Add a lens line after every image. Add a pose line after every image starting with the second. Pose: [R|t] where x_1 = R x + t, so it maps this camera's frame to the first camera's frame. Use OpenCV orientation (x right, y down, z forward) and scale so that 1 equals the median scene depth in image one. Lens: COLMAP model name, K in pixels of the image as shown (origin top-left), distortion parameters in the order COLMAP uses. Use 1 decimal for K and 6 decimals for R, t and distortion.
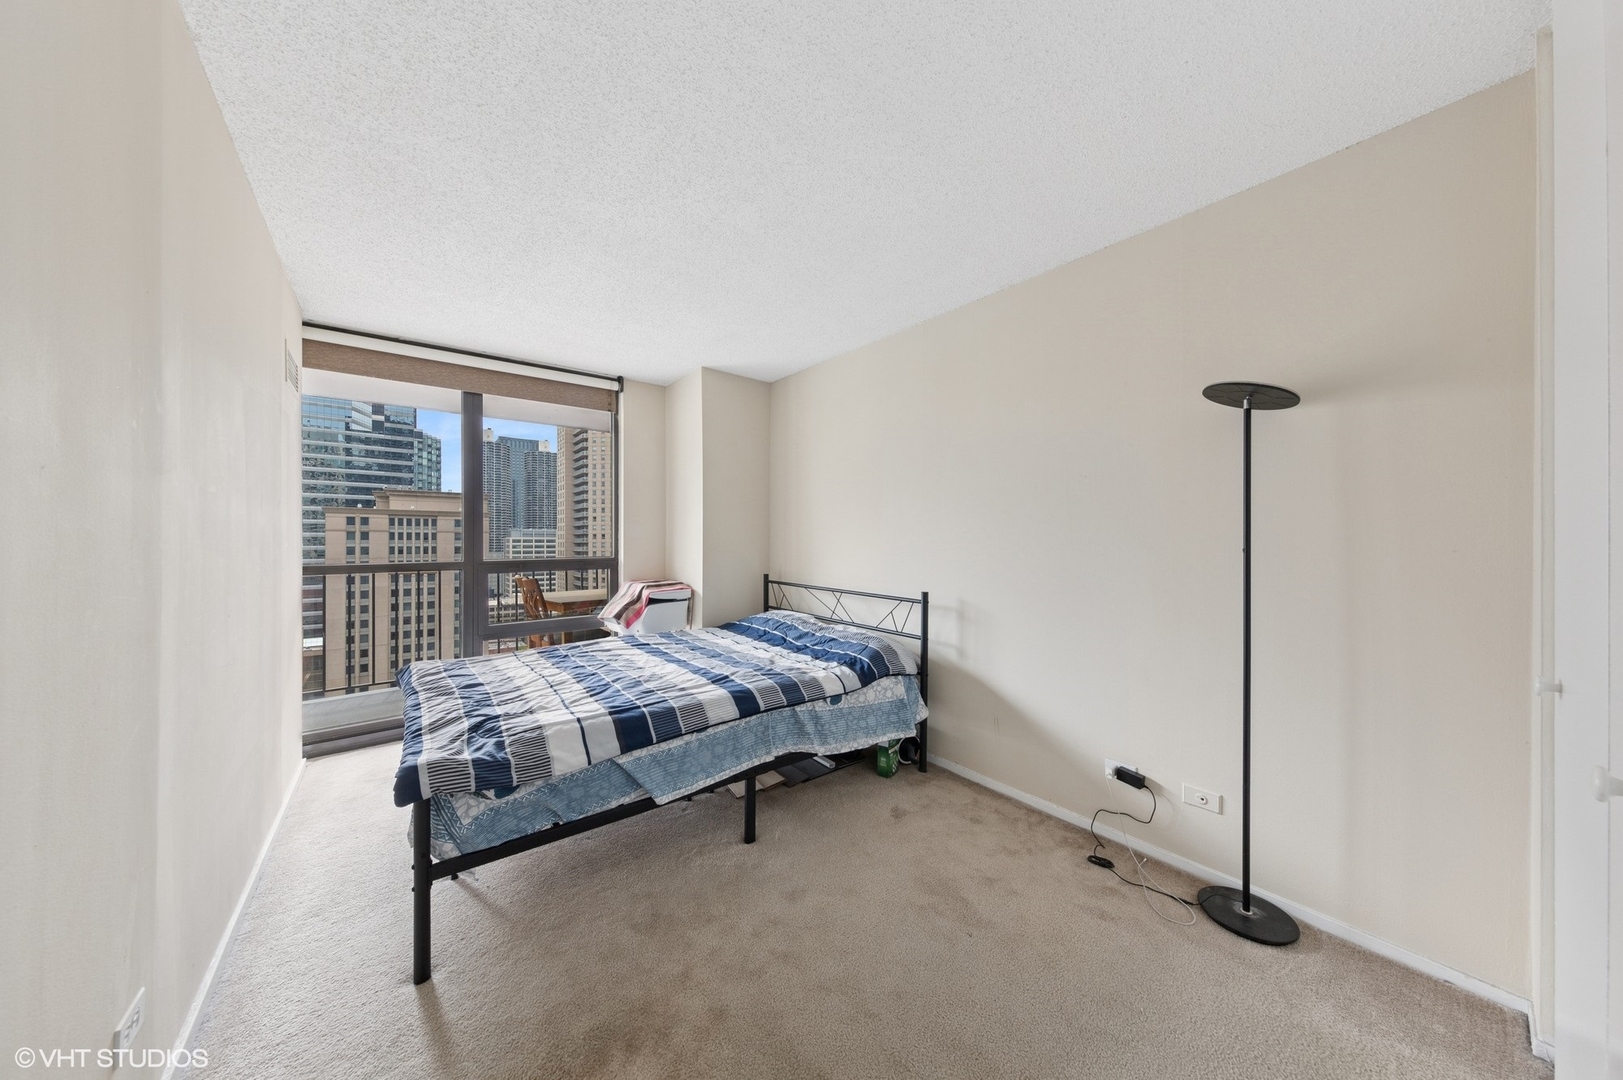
lens RADIAL K [[513.2, 0, 816.7], [0, 513.2, 537.8], [0, 0, 1]] dist [0.009938, -0.001072]
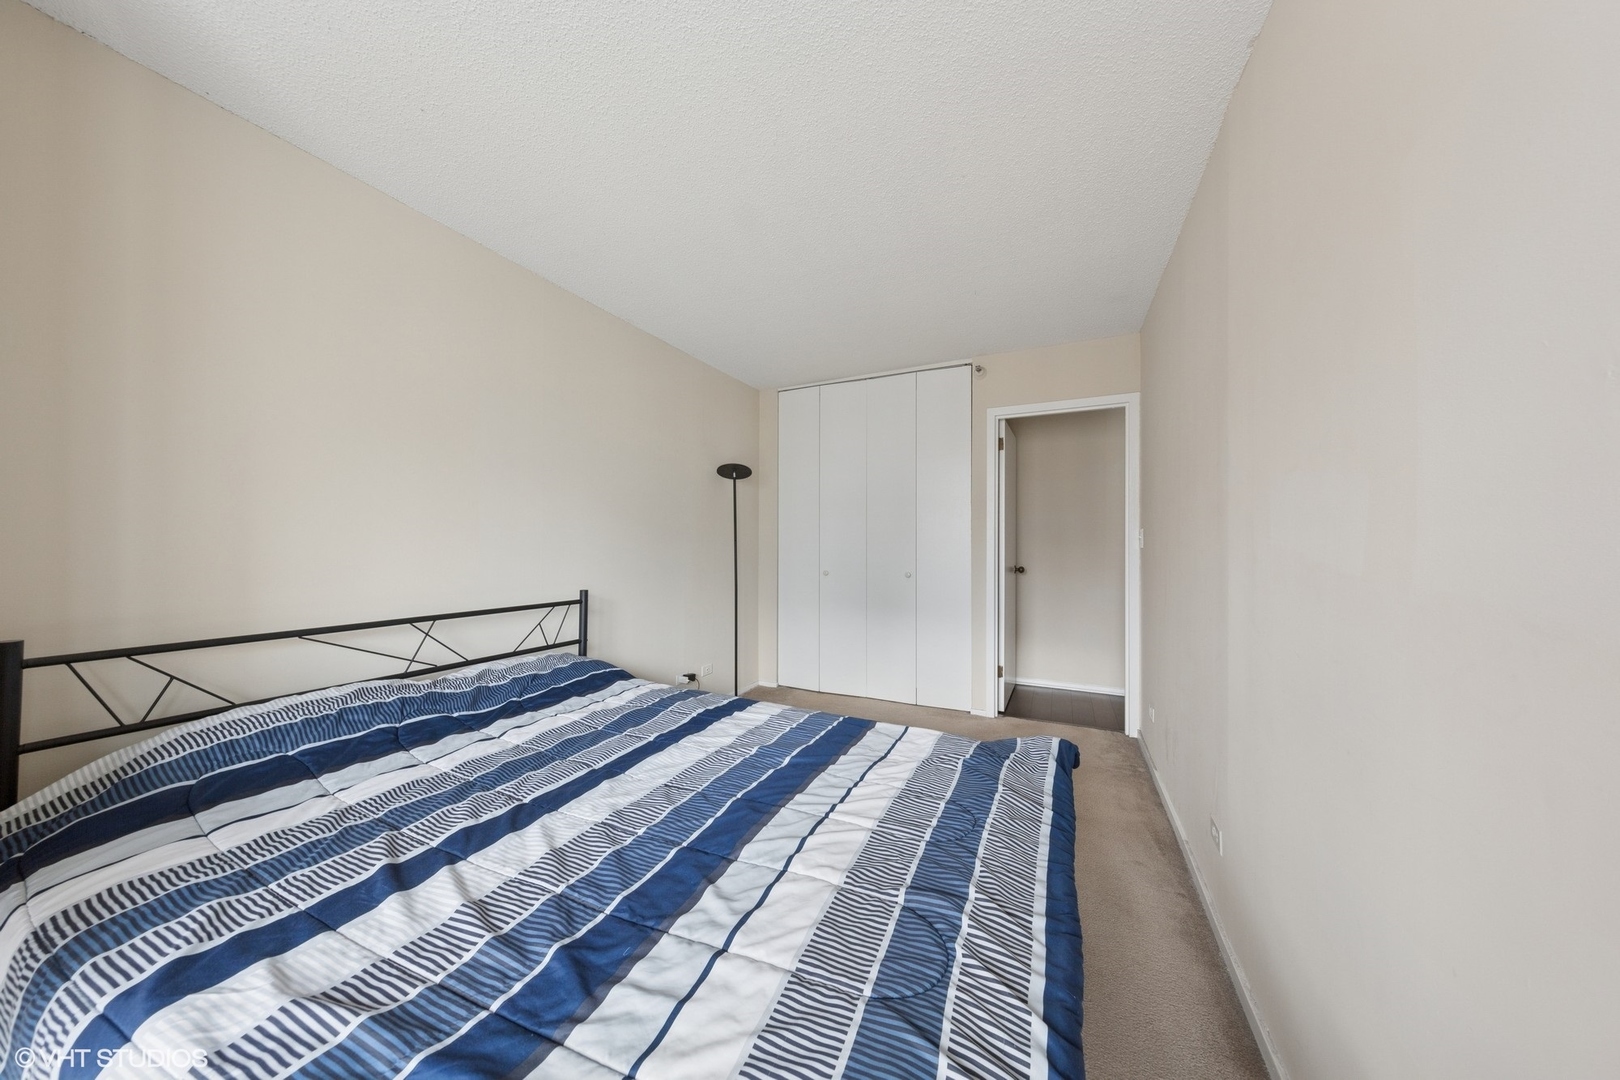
lens RADIAL K [[512.2, 0, 820.1], [0, 512.2, 539.8], [0, 0, 1]] dist [0.009938, -0.001072]
pose [[-0.440179, 0.002268, 0.897907, -0.775085], [-0.006667, 0.999961, -0.005794, 0.015531], [-0.897885, -0.008536, -0.440147, 0.972560]]
